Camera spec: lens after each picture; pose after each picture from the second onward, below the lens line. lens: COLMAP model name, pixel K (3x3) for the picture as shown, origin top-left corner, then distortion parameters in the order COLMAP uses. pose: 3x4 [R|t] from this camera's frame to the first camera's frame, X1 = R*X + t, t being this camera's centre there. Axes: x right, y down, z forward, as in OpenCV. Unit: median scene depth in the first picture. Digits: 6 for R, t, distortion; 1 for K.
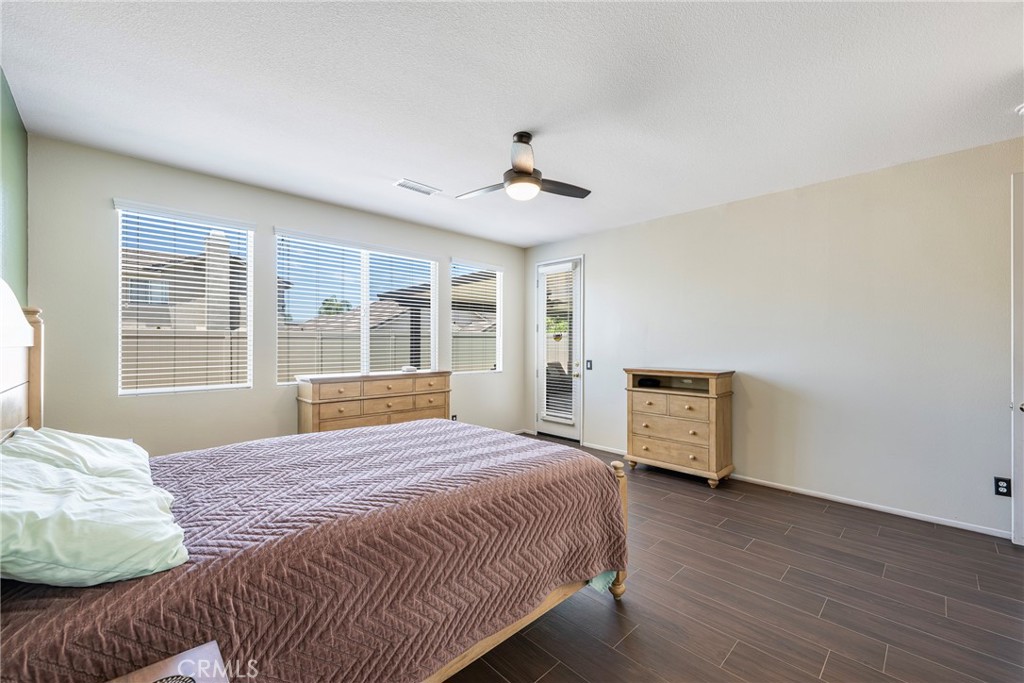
lens RADIAL K [[412.9, 0, 511.6], [0, 412.9, 346.7], [0, 0, 1]] dist [0.000942, 0.000270]
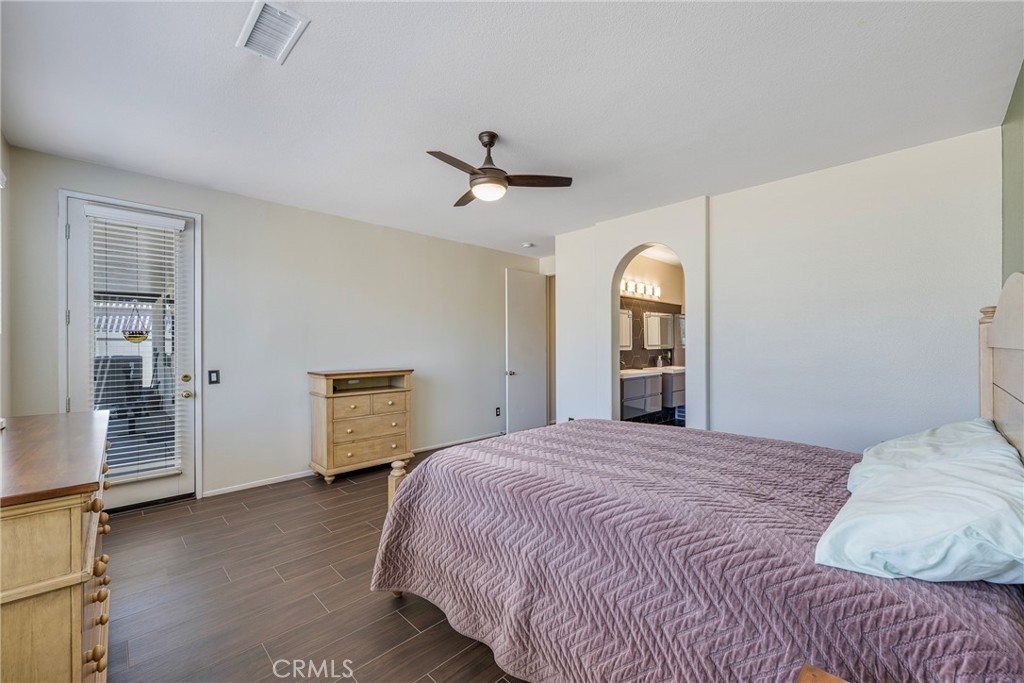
lens RADIAL K [[412.9, 0, 511.6], [0, 412.9, 346.7], [0, 0, 1]] dist [0.000942, 0.000270]
pose [[-0.004228, -0.010530, 0.999936, -0.612133], [0.009225, 0.999902, 0.010568, -0.011626], [-0.999949, 0.009269, -0.004130, 0.601128]]
